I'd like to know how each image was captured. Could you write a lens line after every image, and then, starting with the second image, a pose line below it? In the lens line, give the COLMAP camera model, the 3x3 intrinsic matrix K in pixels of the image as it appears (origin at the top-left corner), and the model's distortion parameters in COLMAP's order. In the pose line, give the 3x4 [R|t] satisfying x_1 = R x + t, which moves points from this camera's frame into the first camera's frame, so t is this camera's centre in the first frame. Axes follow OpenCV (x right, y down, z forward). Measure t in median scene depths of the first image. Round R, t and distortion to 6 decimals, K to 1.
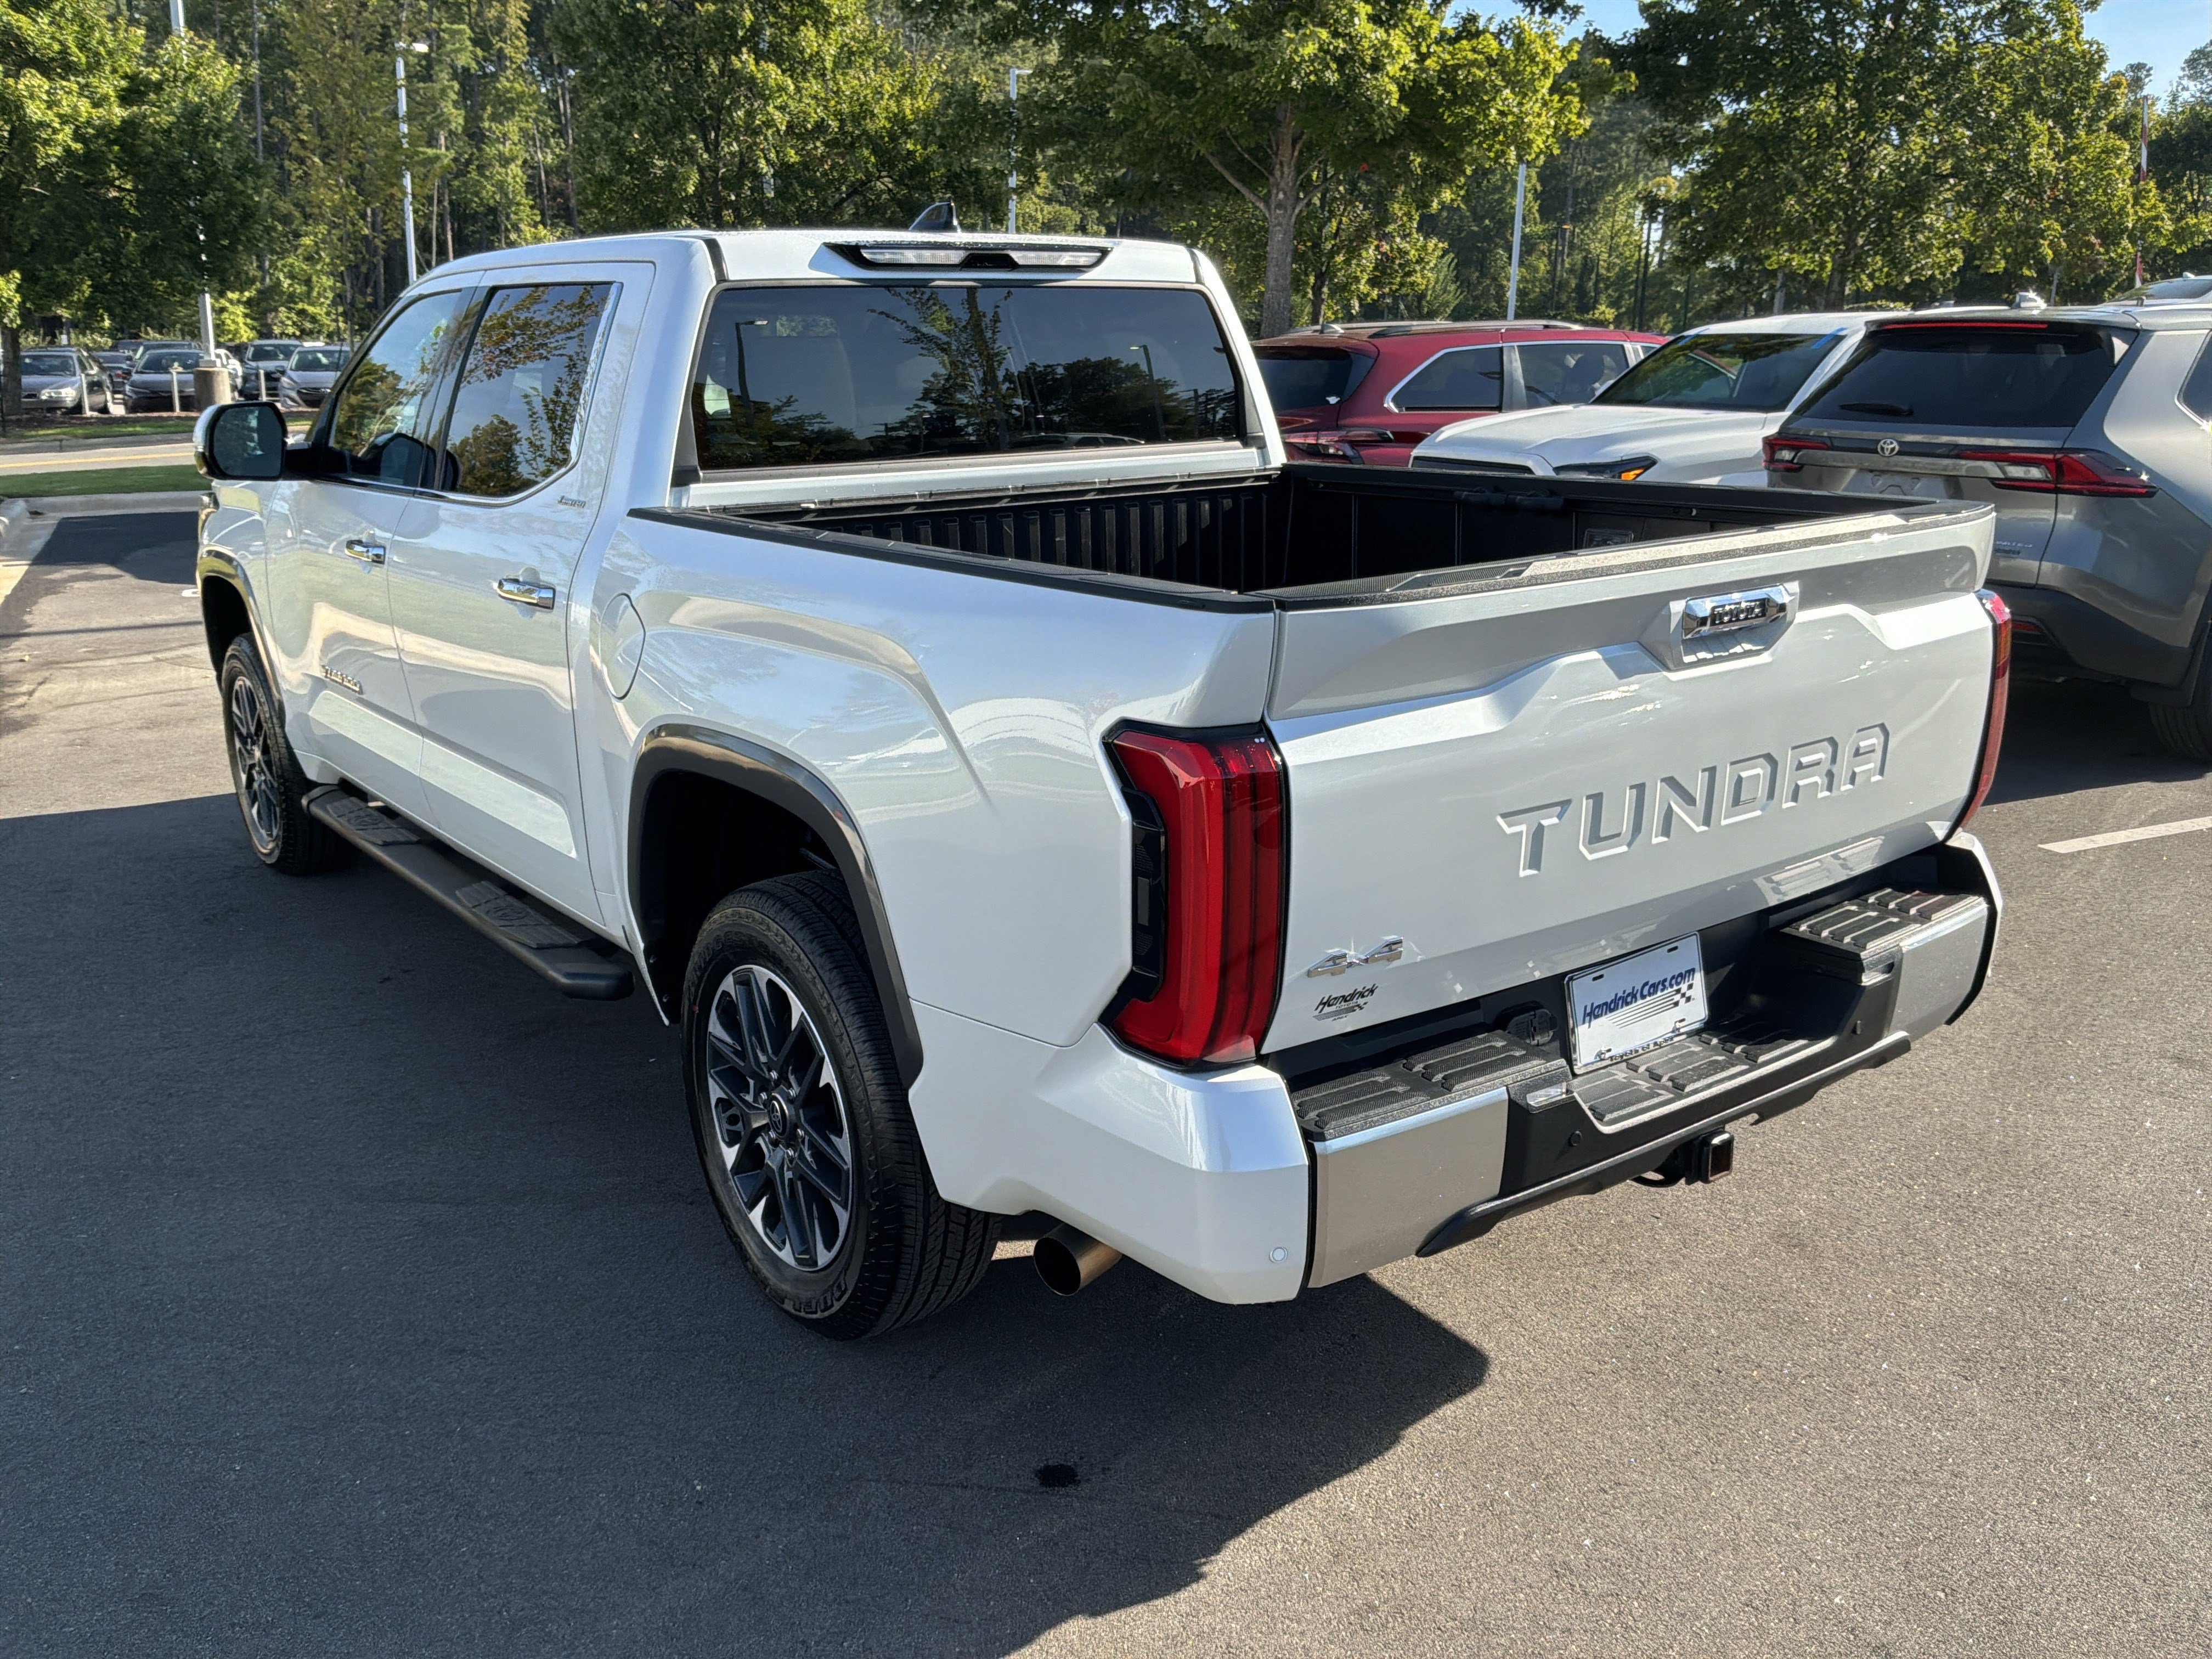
lens RADIAL K [[1842.0, 0, 1108.6], [0, 1842.0, 820.8], [0, 0, 1]] dist [0.055688, -0.108359]
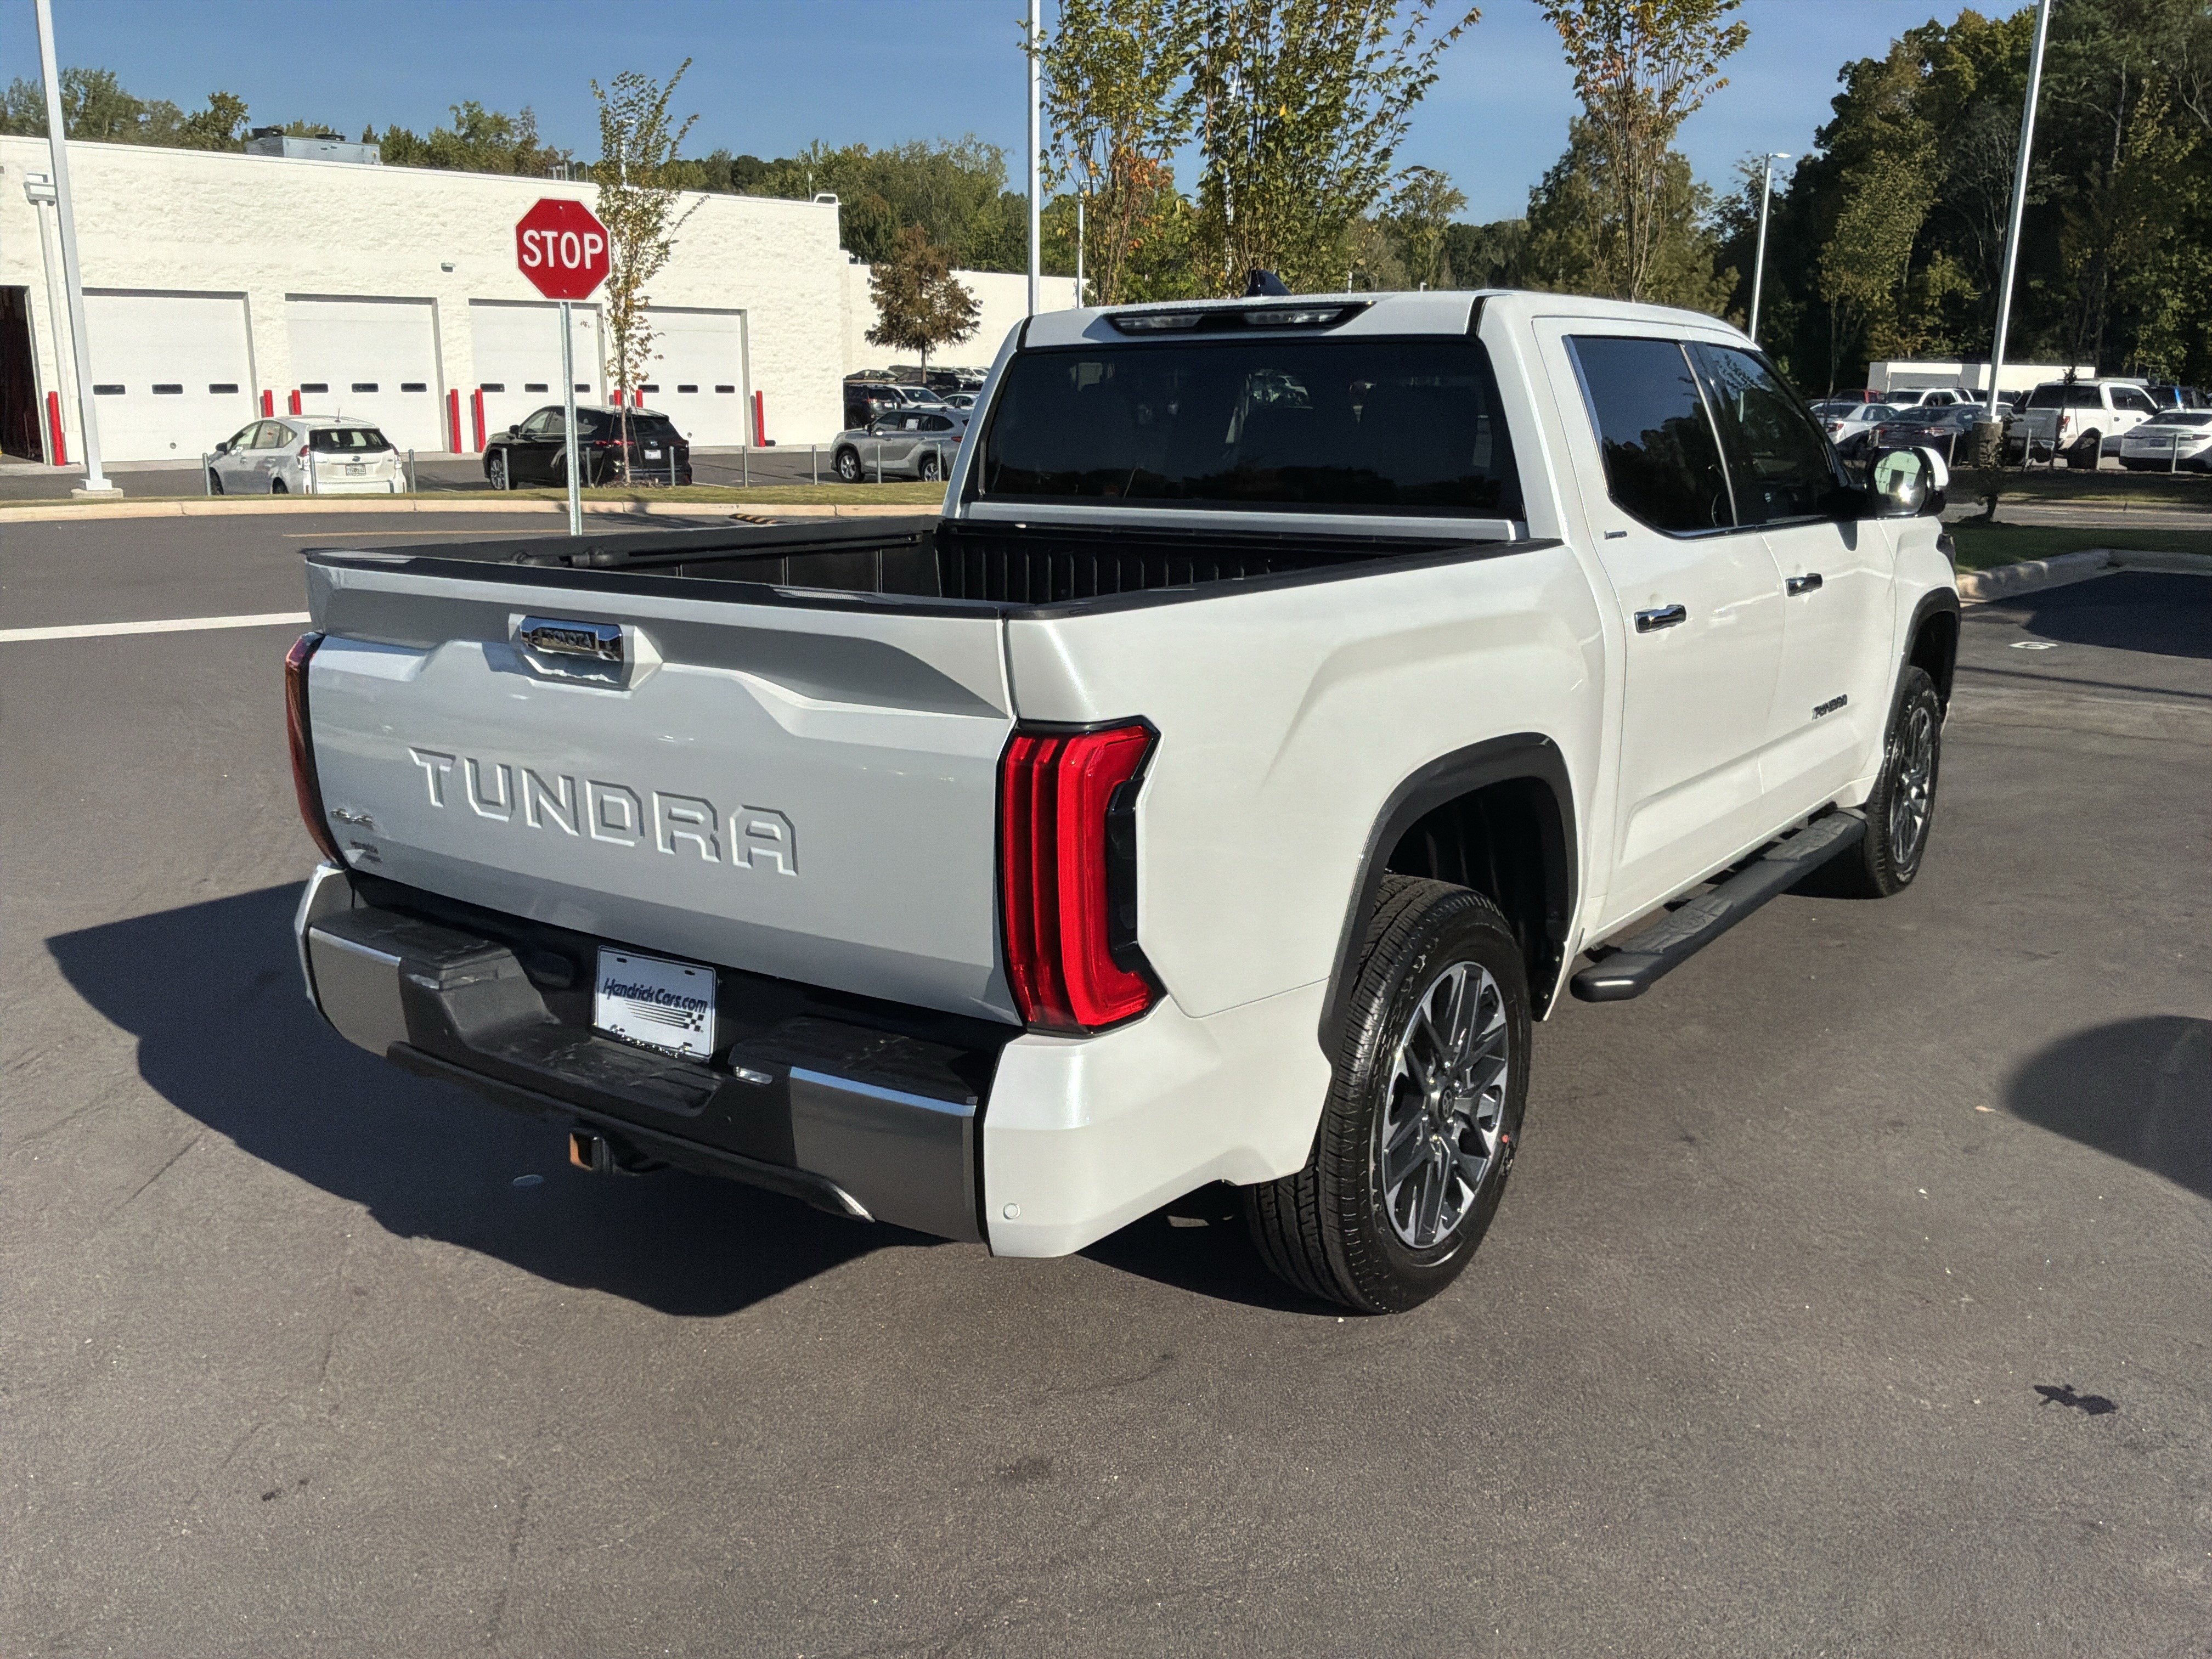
lens RADIAL K [[1842.0, 0, 1108.6], [0, 1842.0, 820.8], [0, 0, 1]] dist [0.055688, -0.108359]
pose [[0.311741, 0.222349, -0.923785, 1.056866], [-0.251833, 0.956799, 0.145312, -0.178706], [0.916187, 0.187340, 0.354268, 0.664420]]
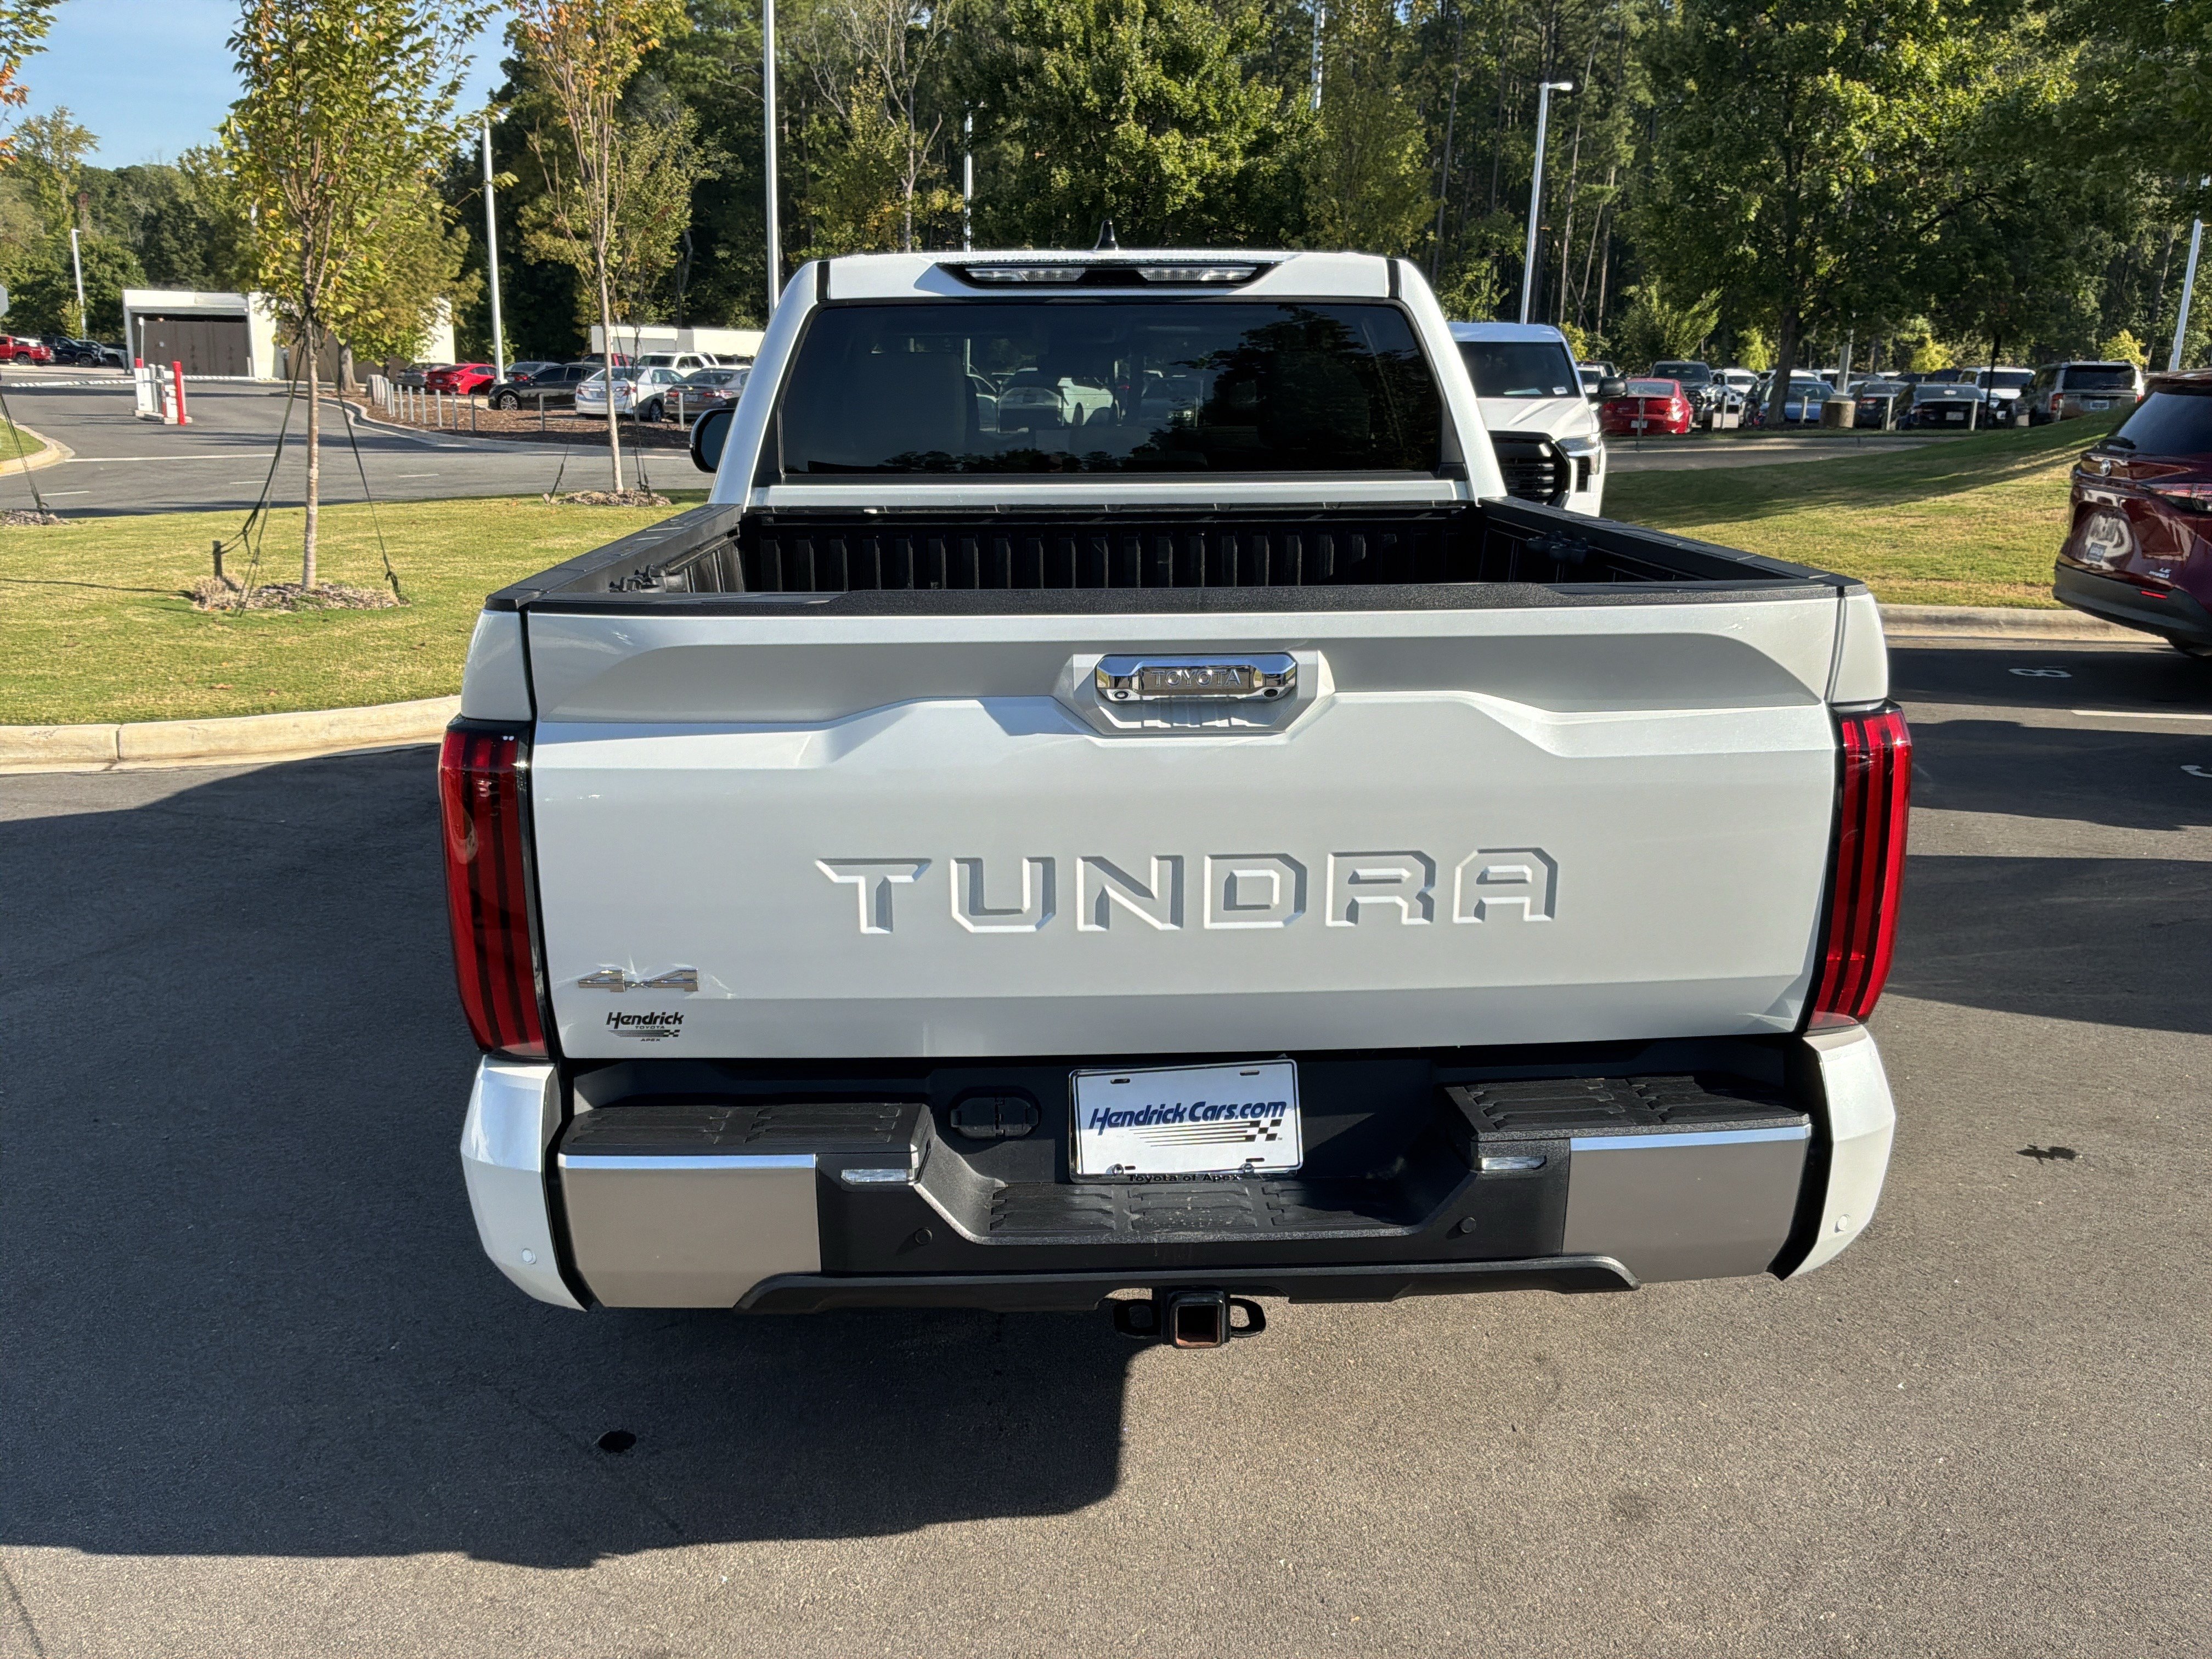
lens RADIAL K [[1842.0, 0, 1108.6], [0, 1842.0, 820.8], [0, 0, 1]] dist [0.055688, -0.108359]
pose [[0.831048, 0.143589, -0.537346, 0.550992], [-0.152149, 0.987941, 0.028687, -0.047419], [0.534986, 0.057917, 0.842874, 0.196243]]
